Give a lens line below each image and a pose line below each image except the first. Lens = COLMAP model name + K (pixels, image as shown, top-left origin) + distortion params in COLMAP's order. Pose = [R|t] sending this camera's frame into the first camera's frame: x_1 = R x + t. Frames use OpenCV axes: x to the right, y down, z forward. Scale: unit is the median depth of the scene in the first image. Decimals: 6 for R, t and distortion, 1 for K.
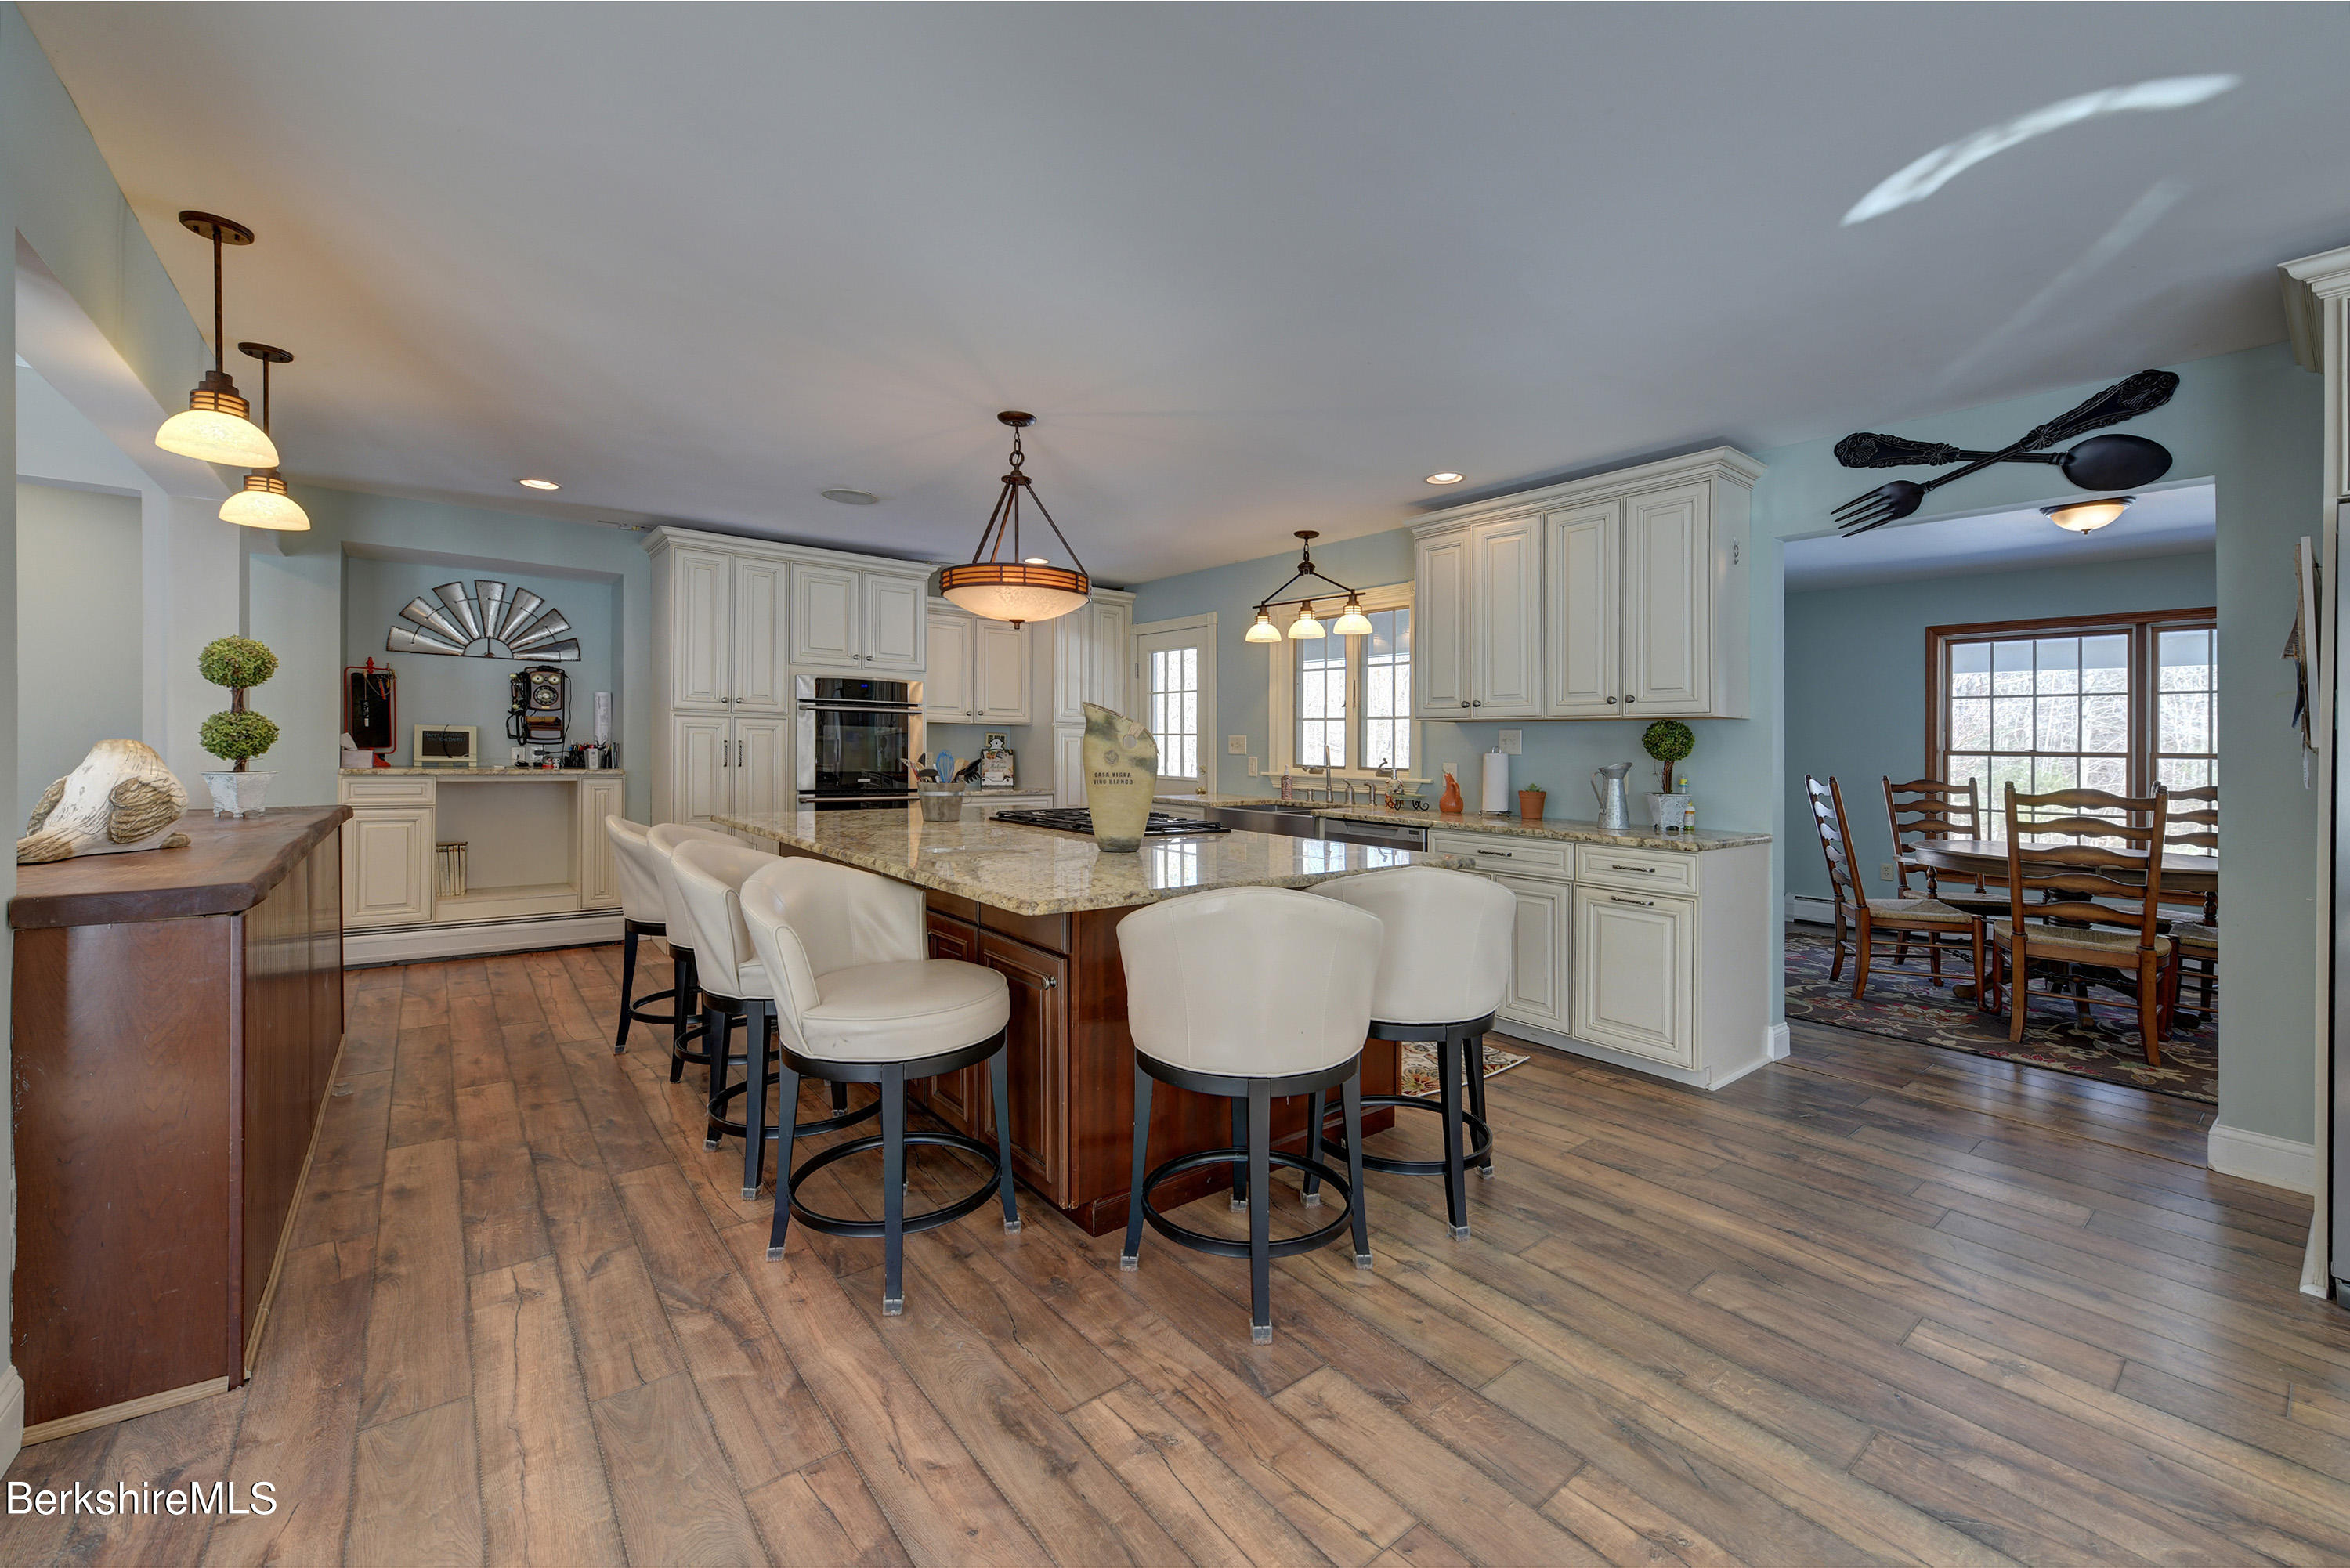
lens RADIAL K [[949.2, 0, 1175.3], [0, 949.2, 754.4], [0, 0, 1]] dist [-0.008622, 0.000014]
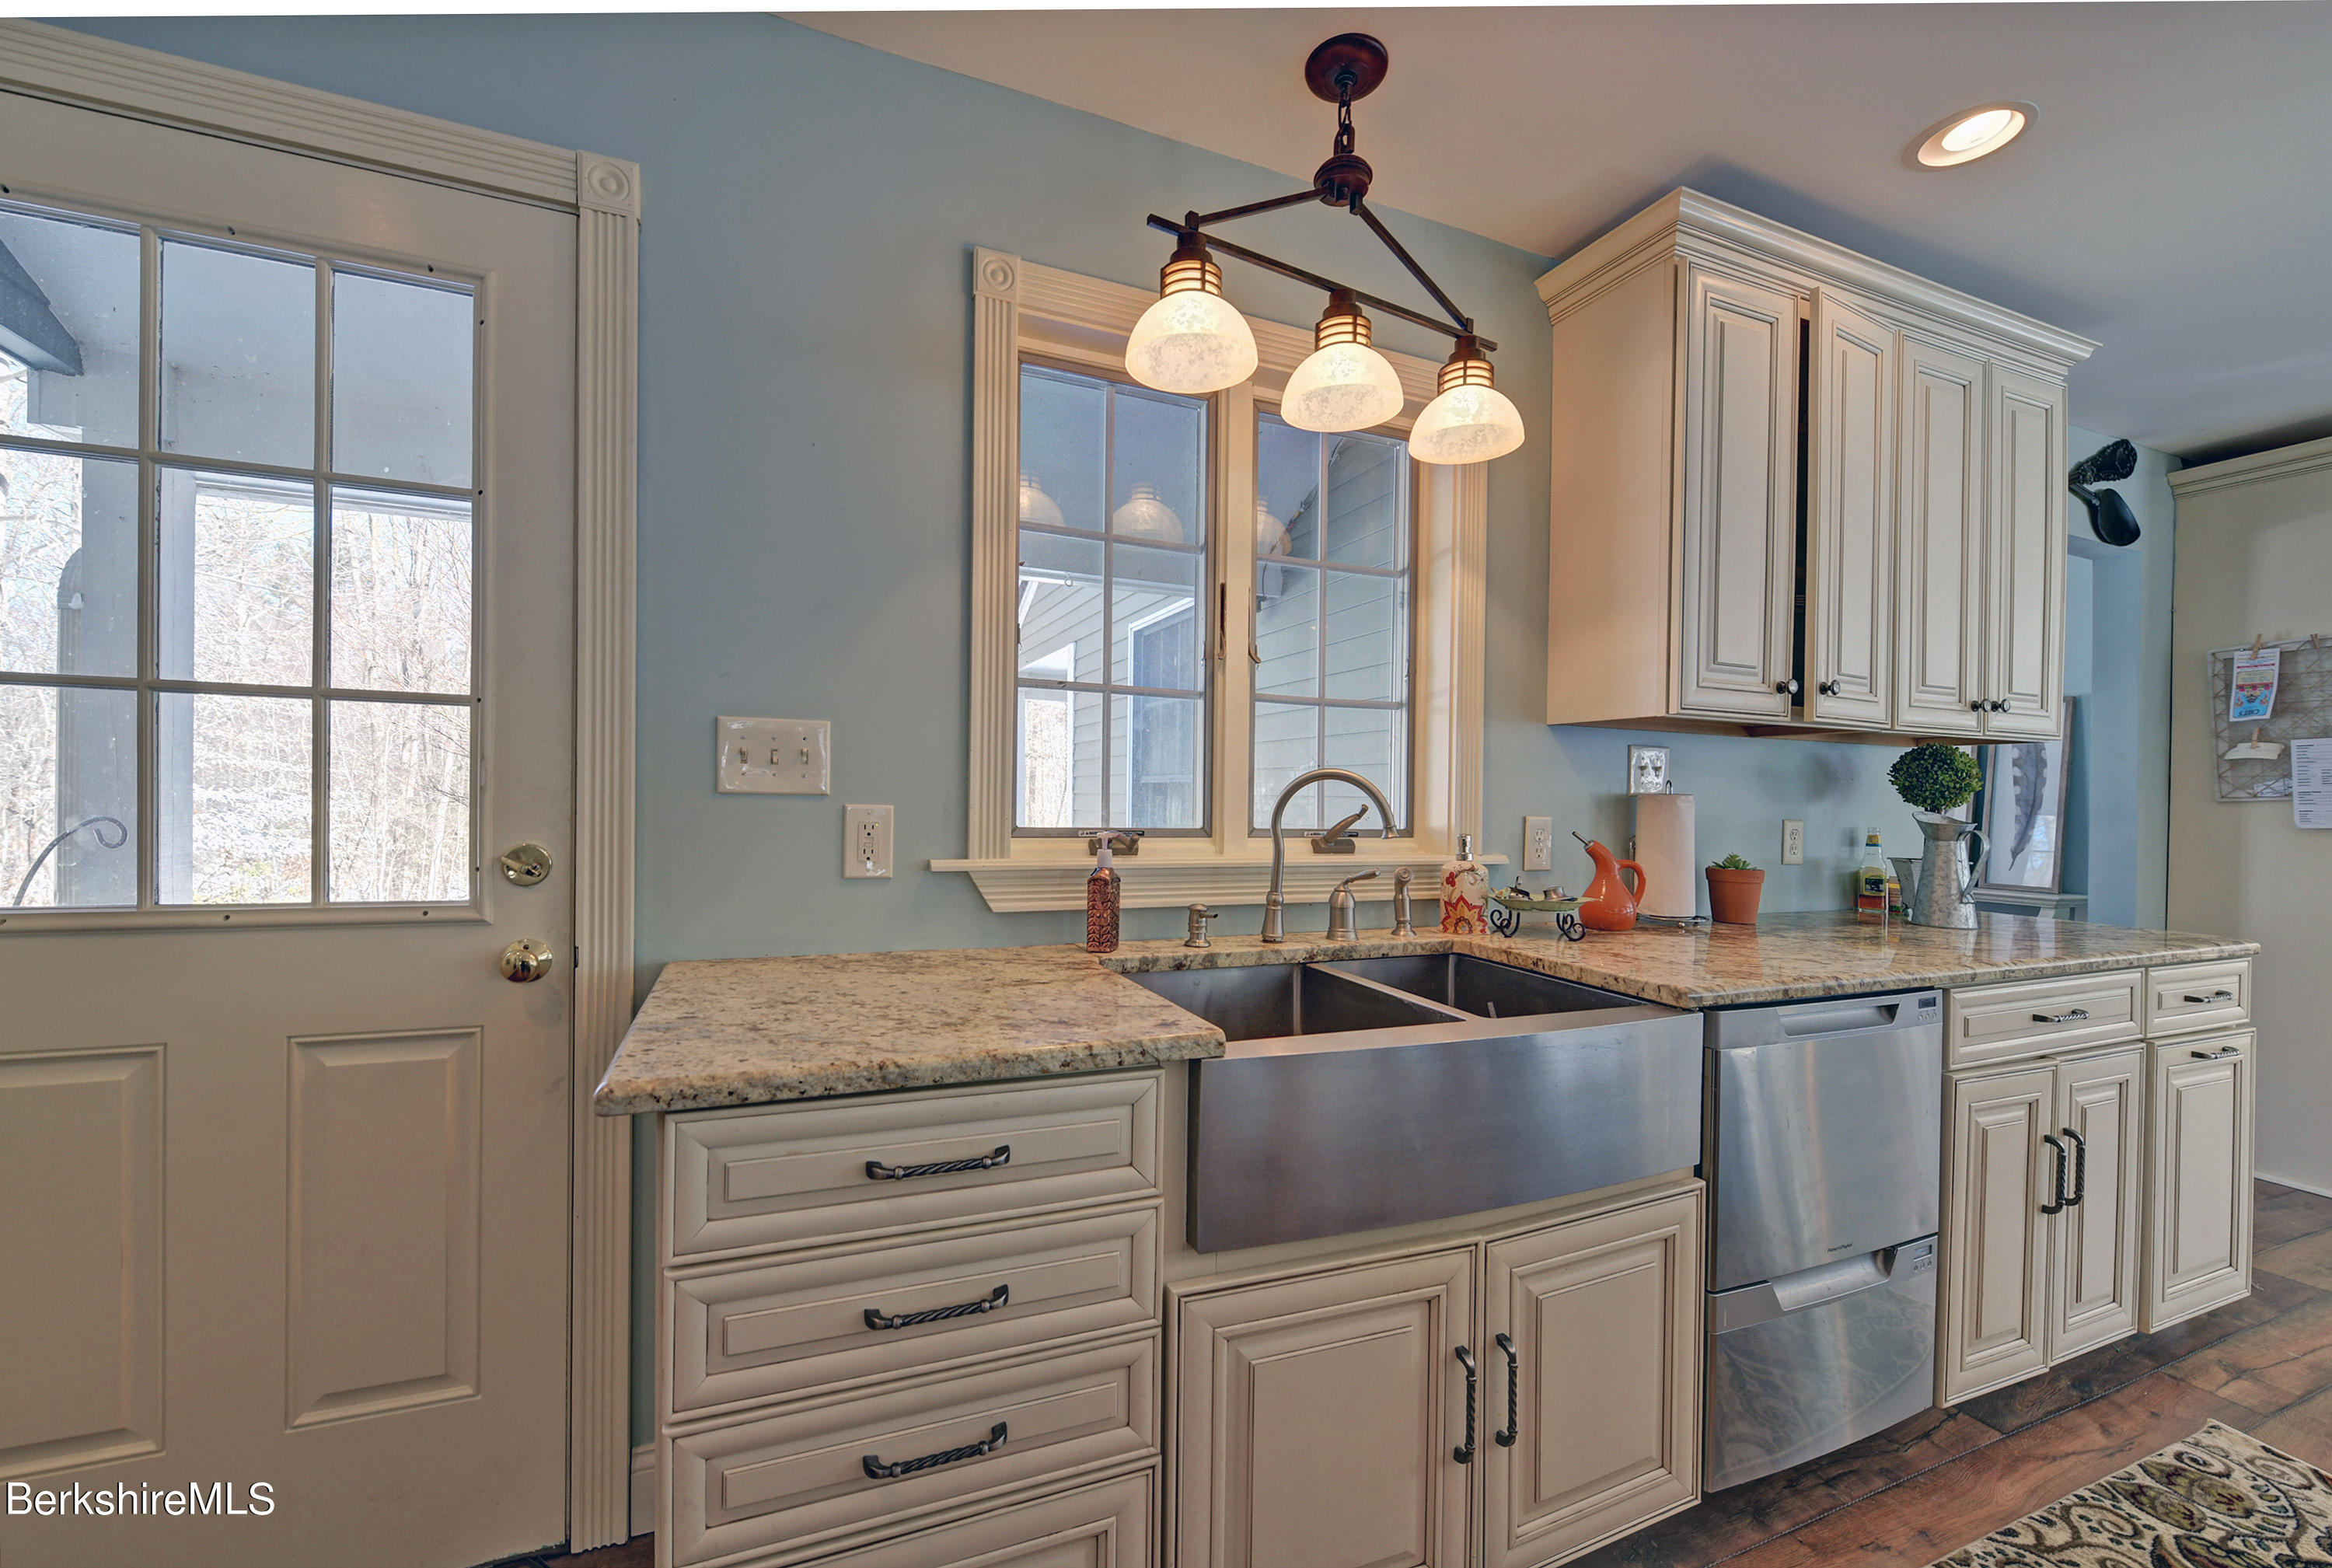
lens RADIAL K [[933.9, 0, 1156.2], [0, 933.9, 744.2], [0, 0, 1]] dist [-0.000021, -0.000379]
pose [[0.276468, 0.055581, 0.959415, -0.154558], [-0.005818, 0.998405, -0.056163, 0.001639], [-0.961006, 0.009945, 0.276350, 0.955725]]
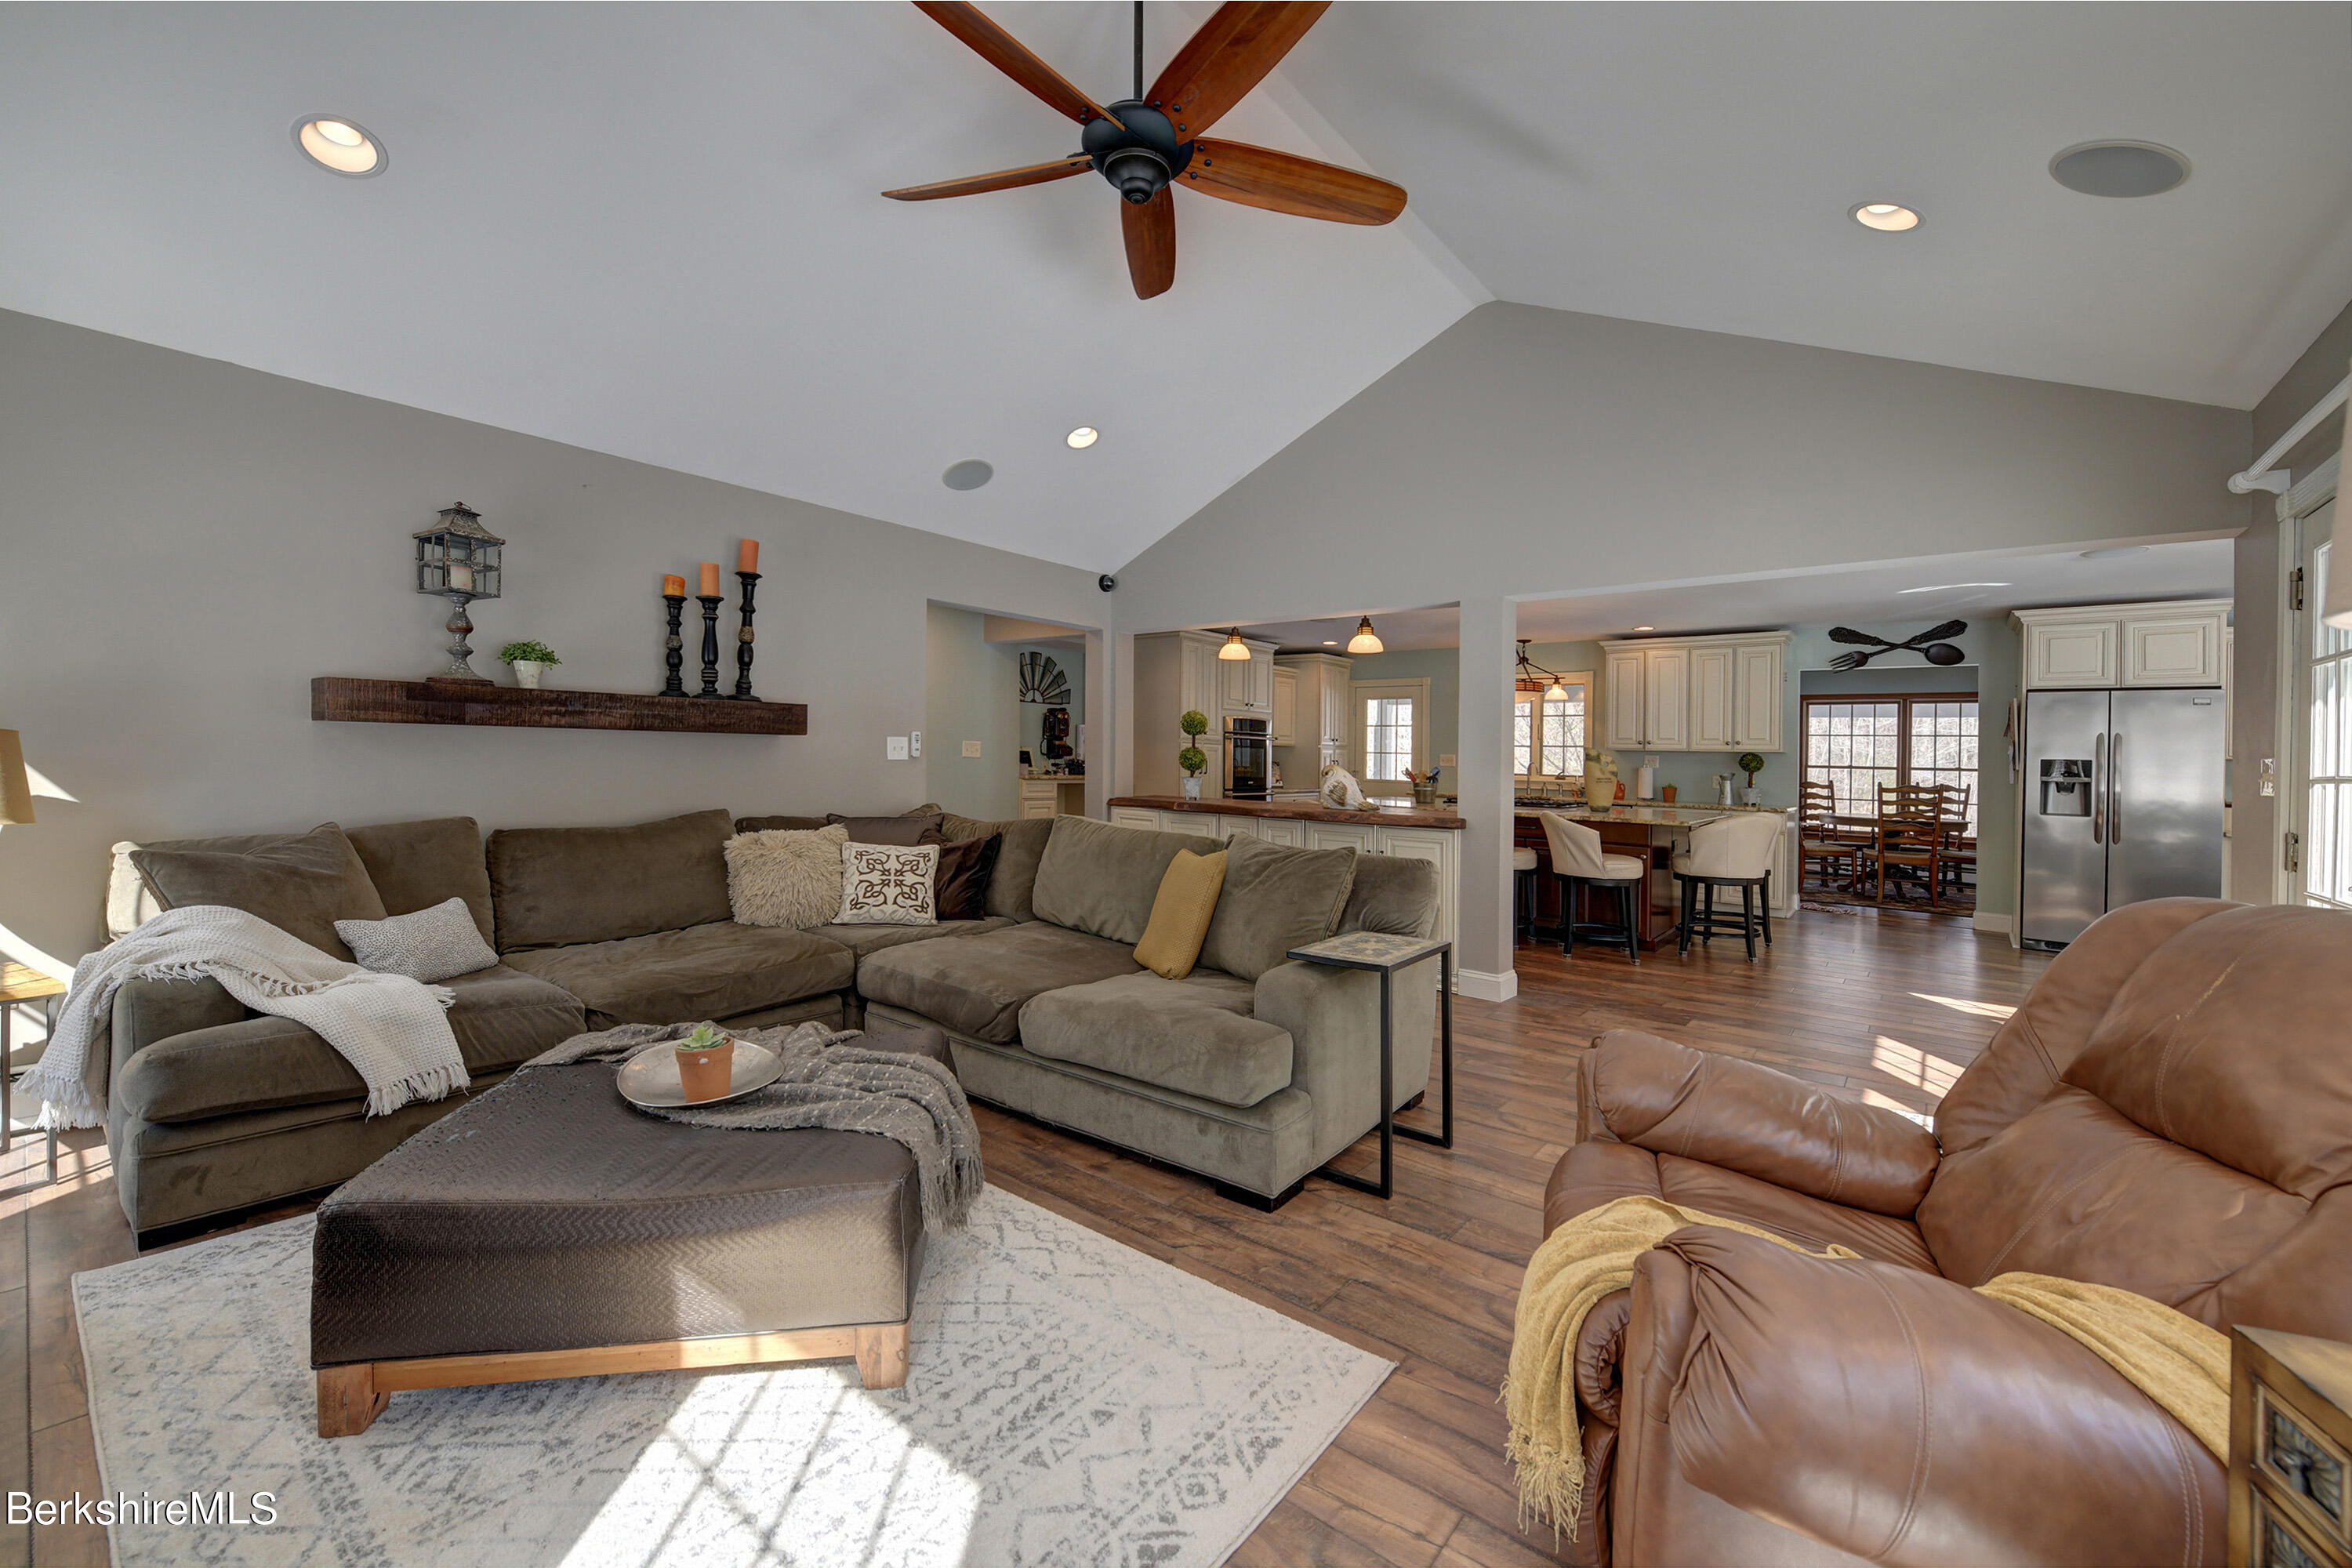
lens RADIAL K [[973.0, 0, 1183.2], [0, 973.0, 774.7], [0, 0, 1]] dist [-0.000374, -0.000074]
pose [[0.974100, 0.000613, 0.226118, -0.857049], [-0.003953, 0.999890, 0.014316, -0.009721], [-0.226085, -0.014839, 0.973995, -0.589068]]
